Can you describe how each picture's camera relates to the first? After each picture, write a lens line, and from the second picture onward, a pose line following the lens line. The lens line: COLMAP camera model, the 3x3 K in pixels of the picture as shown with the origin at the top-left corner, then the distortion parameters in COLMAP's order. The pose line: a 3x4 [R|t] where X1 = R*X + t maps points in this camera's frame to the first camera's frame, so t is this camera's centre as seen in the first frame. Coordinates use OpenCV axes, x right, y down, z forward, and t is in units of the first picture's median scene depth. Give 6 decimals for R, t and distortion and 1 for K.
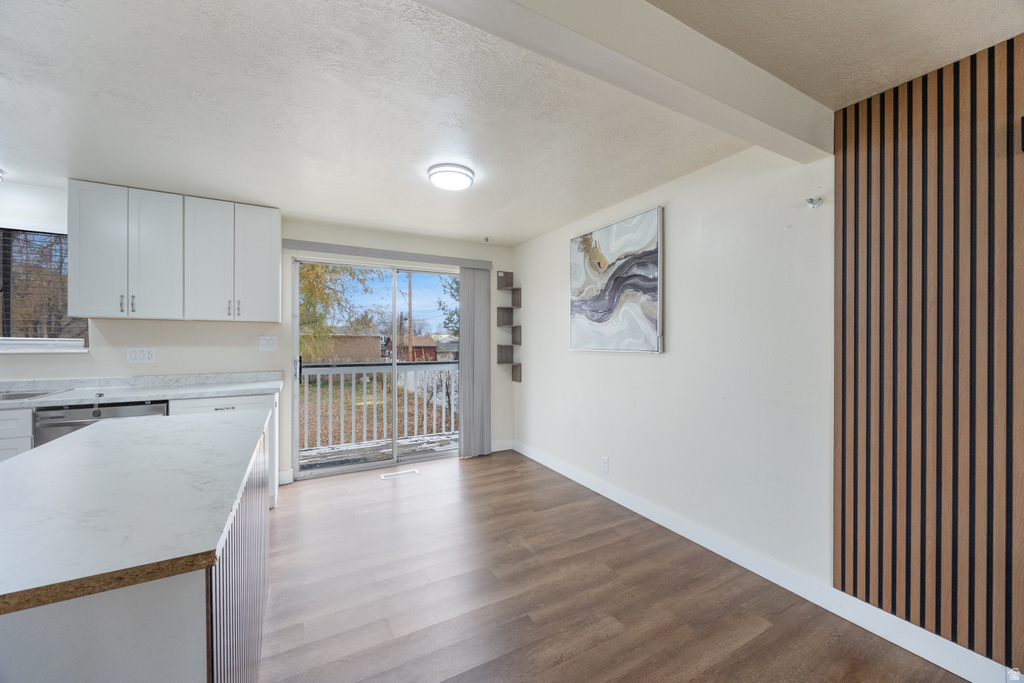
lens RADIAL K [[391.9, 0, 516.3], [0, 391.9, 341.8], [0, 0, 1]] dist [-0.007247, 0.000867]
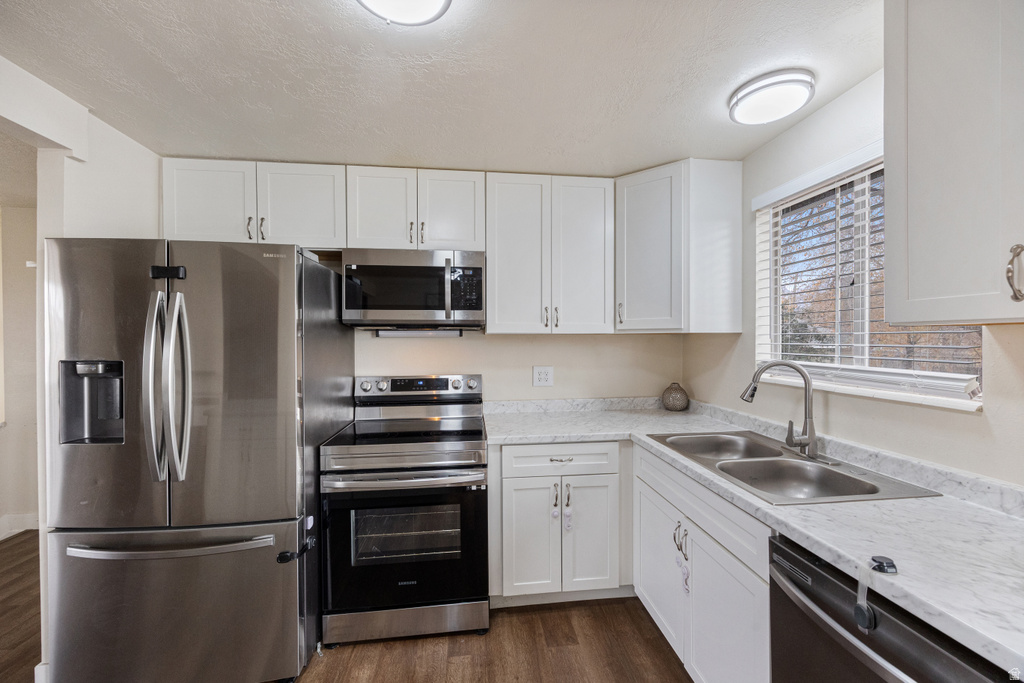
lens RADIAL K [[391.9, 0, 513.5], [0, 391.9, 343.5], [0, 0, 1]] dist [-0.007247, 0.000867]
pose [[-0.383566, 0.003994, -0.923505, -0.509384], [-0.004940, 0.999967, 0.006377, -0.037724], [0.923500, 0.007008, -0.383533, 0.650083]]
